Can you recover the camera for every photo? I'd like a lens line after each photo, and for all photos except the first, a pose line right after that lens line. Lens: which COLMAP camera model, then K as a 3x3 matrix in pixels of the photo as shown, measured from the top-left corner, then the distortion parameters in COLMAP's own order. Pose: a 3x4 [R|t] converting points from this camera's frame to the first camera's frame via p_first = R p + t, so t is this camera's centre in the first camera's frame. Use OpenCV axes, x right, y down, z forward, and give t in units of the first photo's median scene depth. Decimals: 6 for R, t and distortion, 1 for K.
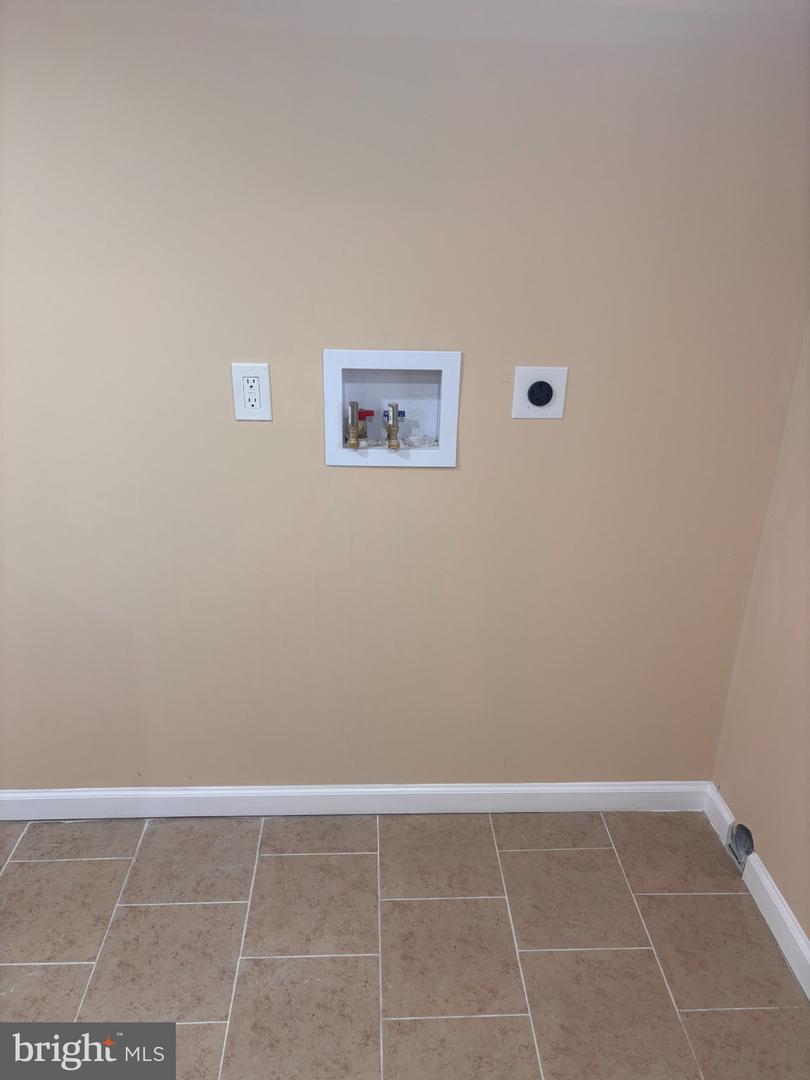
lens RADIAL K [[820.6, 0, 407.7], [0, 820.6, 545.4], [0, 0, 1]] dist [-0.007639, 0.001844]
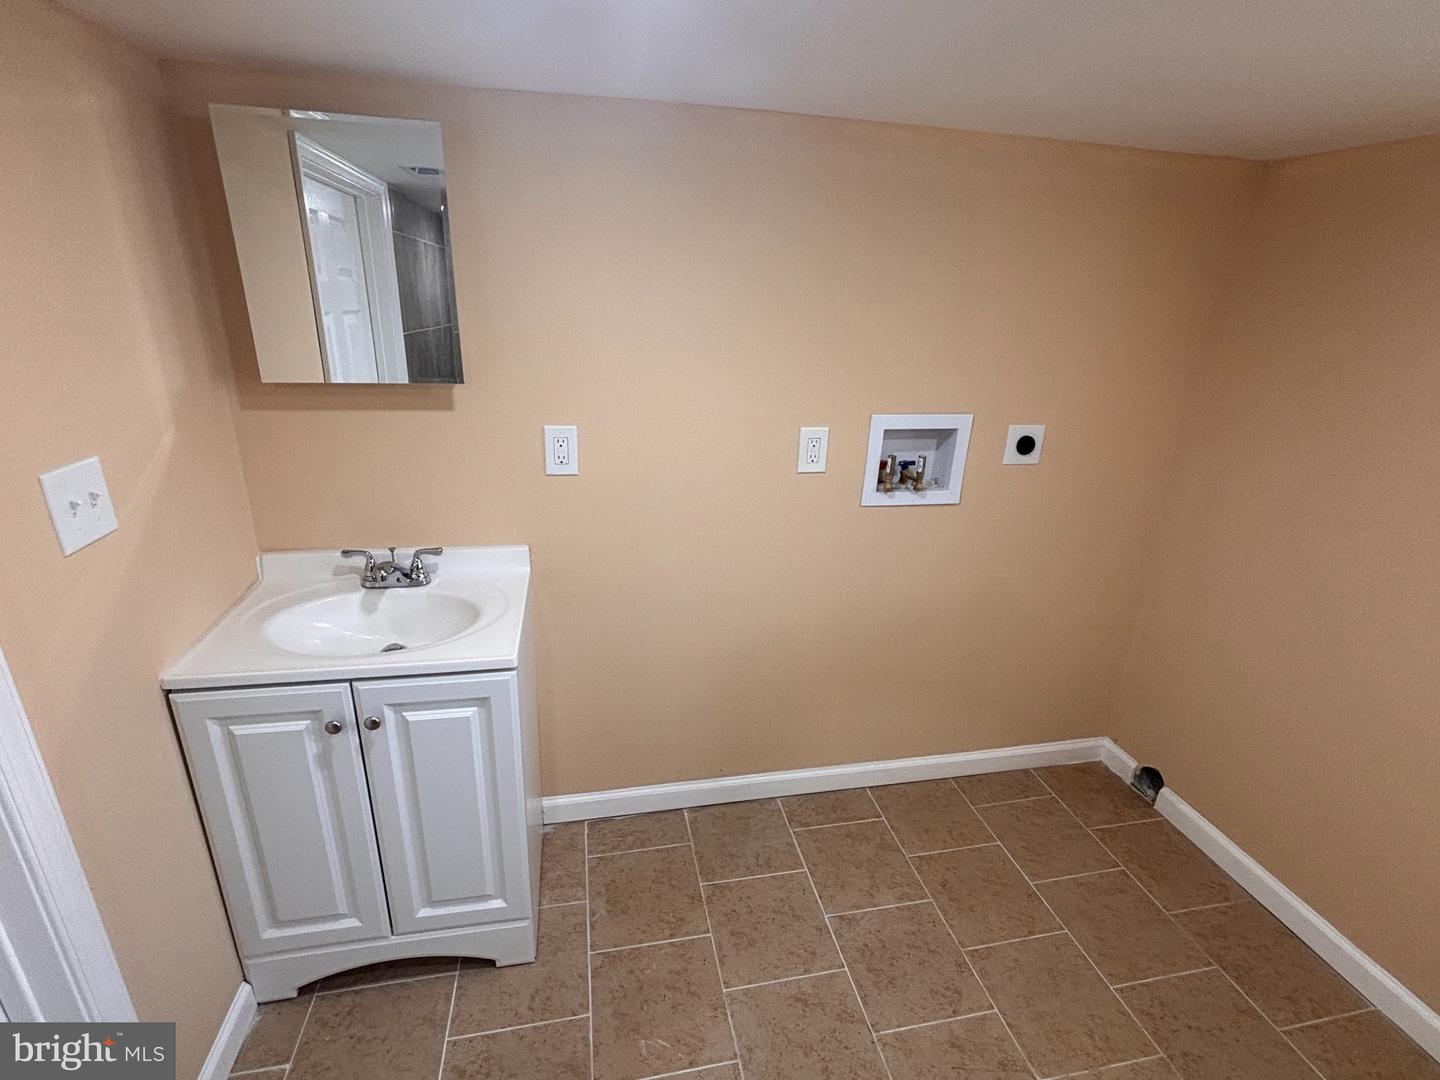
lens RADIAL K [[668.1, 0, 712.4], [0, 668.1, 530.7], [0, 0, 1]] dist [-0.027217, -0.000956]
pose [[0.991399, -0.044516, 0.123067, -0.437815], [0.051529, 0.997189, -0.054397, -0.016480], [-0.120300, 0.060270, 0.990906, 0.019827]]
